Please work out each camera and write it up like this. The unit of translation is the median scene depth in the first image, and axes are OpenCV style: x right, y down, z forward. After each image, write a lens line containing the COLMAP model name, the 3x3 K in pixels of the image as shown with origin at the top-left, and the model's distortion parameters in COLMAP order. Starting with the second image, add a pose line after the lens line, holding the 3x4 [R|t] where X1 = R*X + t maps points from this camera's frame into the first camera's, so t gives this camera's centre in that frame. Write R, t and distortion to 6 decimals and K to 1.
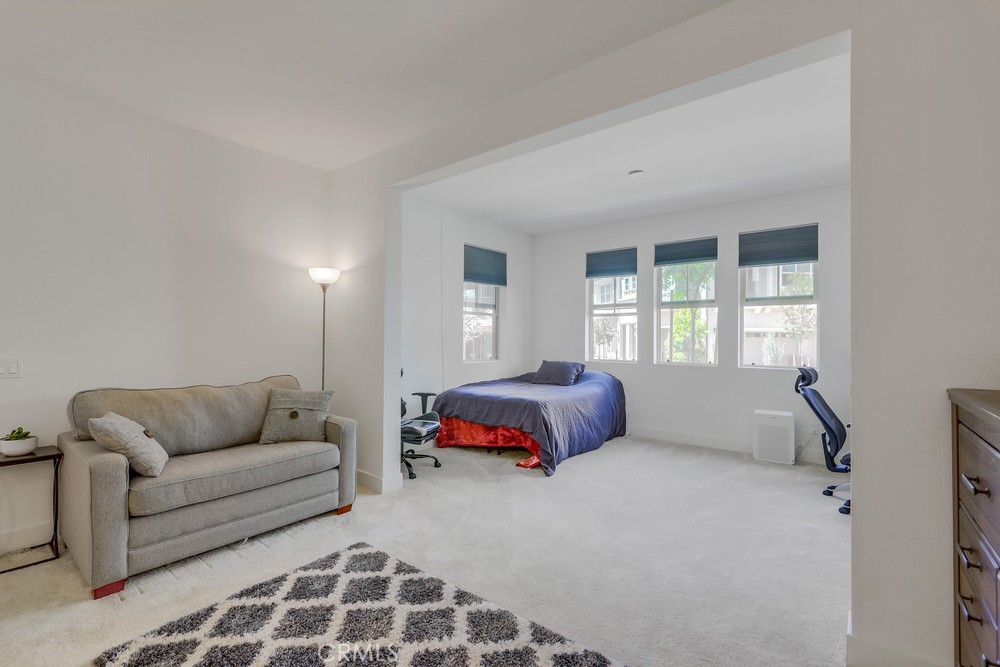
lens RADIAL K [[443.9, 0, 502.1], [0, 443.9, 333.4], [0, 0, 1]] dist [-0.009956, 0.000772]
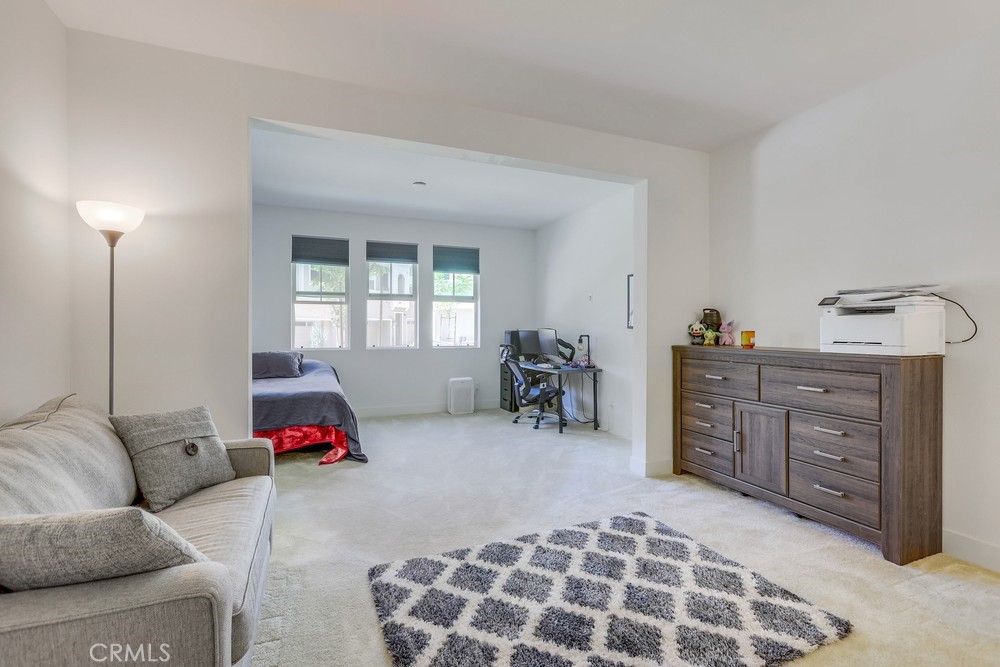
lens RADIAL K [[443.9, 0, 480.9], [0, 443.9, 327.1], [0, 0, 1]] dist [-0.009956, 0.000772]
pose [[0.496880, -0.004651, 0.867807, -0.565638], [-0.003917, 0.999963, 0.007602, 0.005762], [-0.867811, -0.007177, 0.496843, 0.244819]]
